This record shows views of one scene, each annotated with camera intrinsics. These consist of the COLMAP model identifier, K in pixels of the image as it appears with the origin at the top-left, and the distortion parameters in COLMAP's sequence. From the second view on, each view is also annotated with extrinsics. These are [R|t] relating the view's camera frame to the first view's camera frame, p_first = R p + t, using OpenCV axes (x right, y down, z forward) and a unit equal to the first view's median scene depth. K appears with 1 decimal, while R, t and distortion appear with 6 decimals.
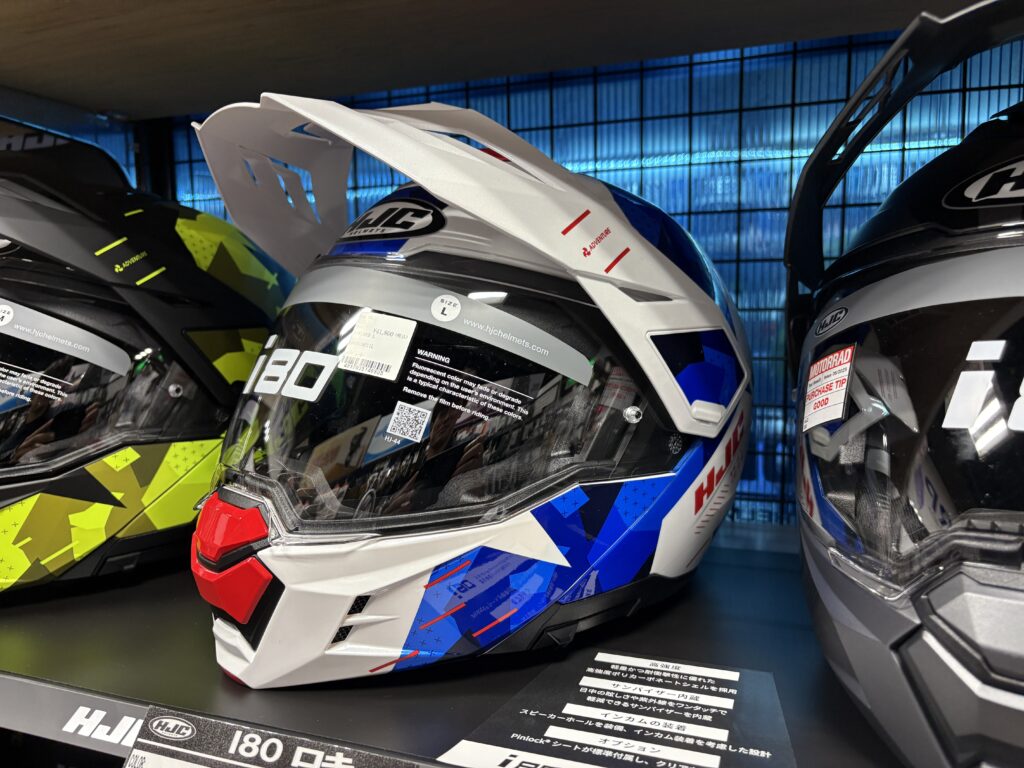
lens RADIAL K [[786.2, 0, 515.1], [0, 786.2, 385.1], [0, 0, 1]] dist [0.011330, -0.031463]
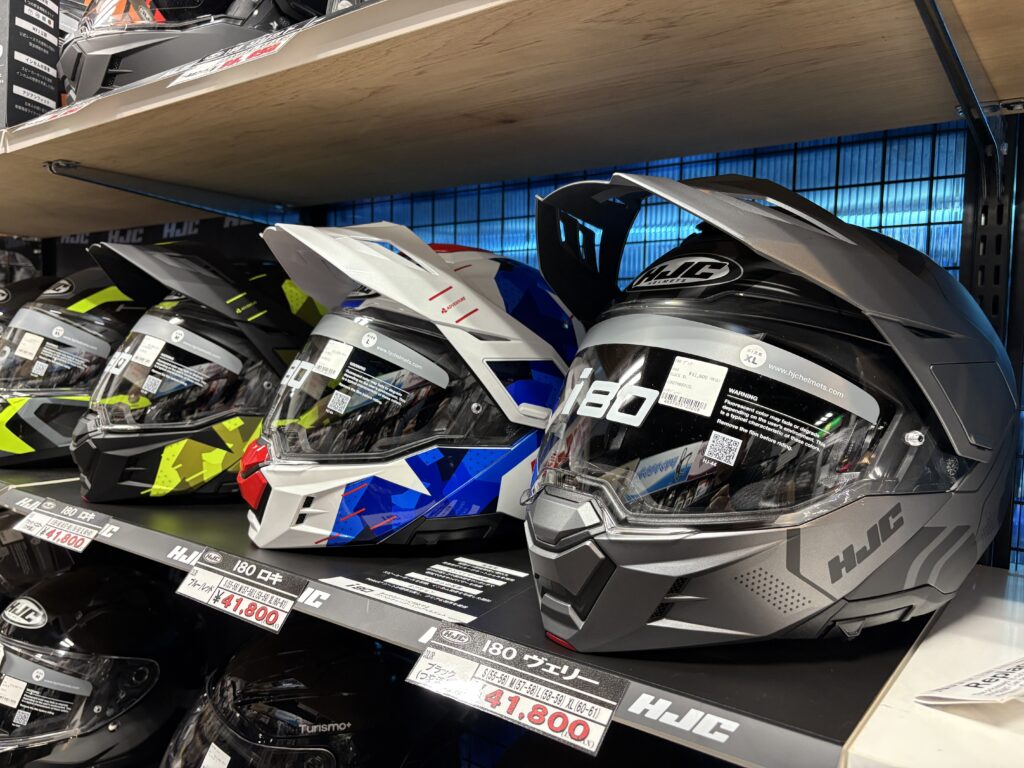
lens RADIAL K [[770.2, 0, 516.4], [0, 770.2, 376.0], [0, 0, 1]] dist [0.079340, -0.320617]
pose [[0.959050, 0.048865, -0.278989, 0.677683], [-0.064927, 0.996705, -0.048621, 0.043170], [0.275694, 0.064743, 0.959063, -0.535509]]
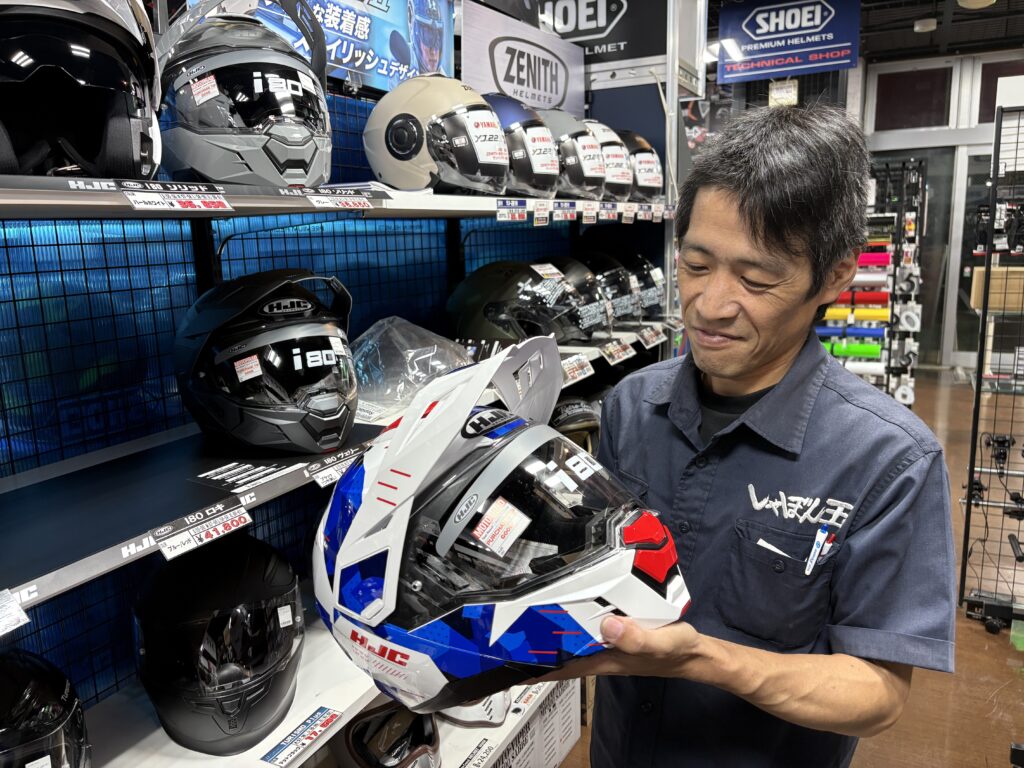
lens RADIAL K [[786.2, 0, 515.1], [0, 786.2, 385.1], [0, 0, 1]] dist [0.011330, -0.031463]
pose [[0.116479, -0.188924, 0.975059, -2.580055], [0.127317, 0.976482, 0.173990, -0.339171], [-0.984999, 0.103876, 0.137793, -0.565475]]
